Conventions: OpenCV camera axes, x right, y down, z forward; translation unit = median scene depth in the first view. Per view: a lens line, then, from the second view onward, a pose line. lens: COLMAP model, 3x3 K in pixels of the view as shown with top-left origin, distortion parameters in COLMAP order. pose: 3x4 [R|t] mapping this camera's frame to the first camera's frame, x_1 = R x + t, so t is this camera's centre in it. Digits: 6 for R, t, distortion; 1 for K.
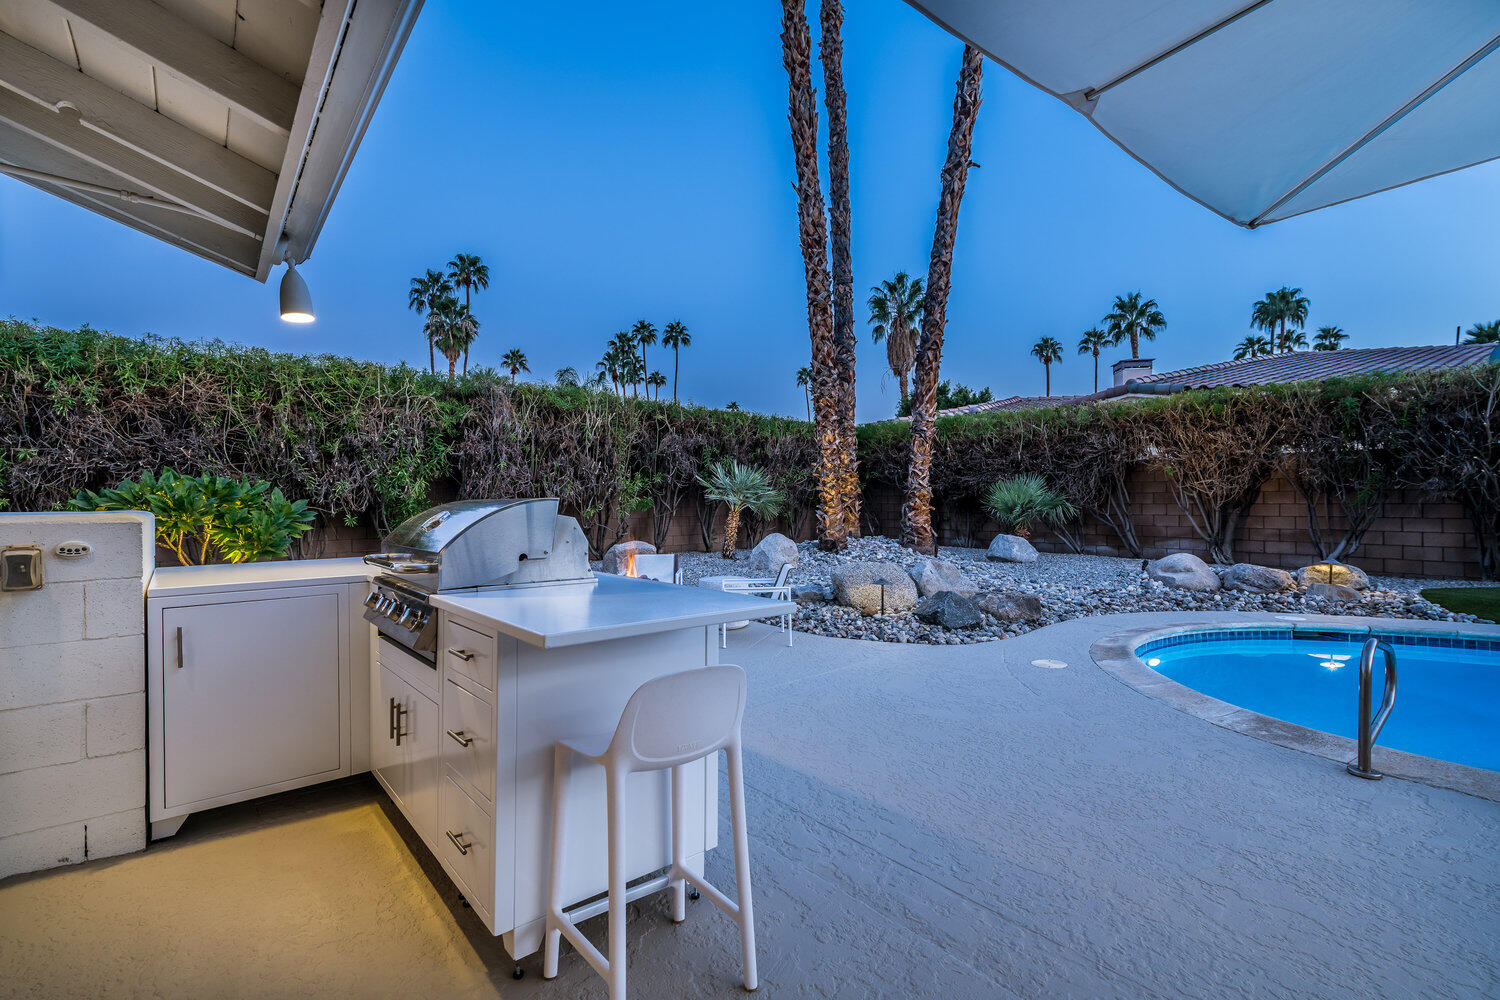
lens RADIAL K [[635.9, 0, 744.2], [0, 635.9, 503.3], [0, 0, 1]] dist [0.008001, -0.003153]
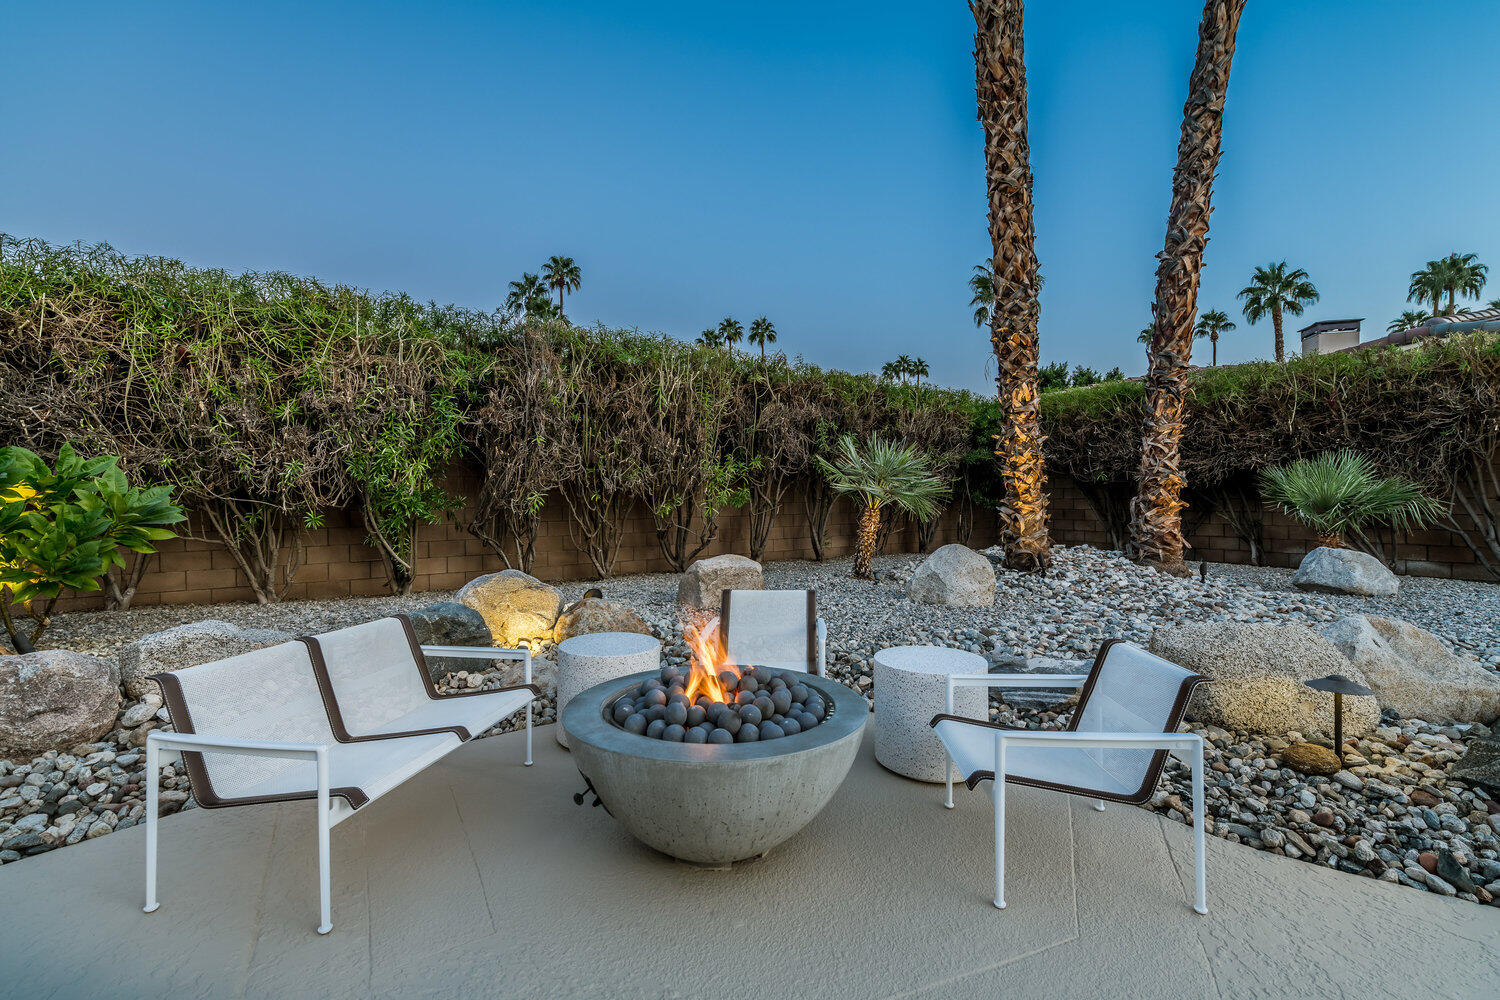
lens RADIAL K [[635.9, 0, 744.2], [0, 635.9, 503.3], [0, 0, 1]] dist [0.008001, -0.003153]
pose [[0.991026, 0.002063, -0.133657, -0.058461], [-0.001256, 0.999980, 0.006126, 0.003447], [0.133667, -0.005903, 0.991009, 0.305306]]
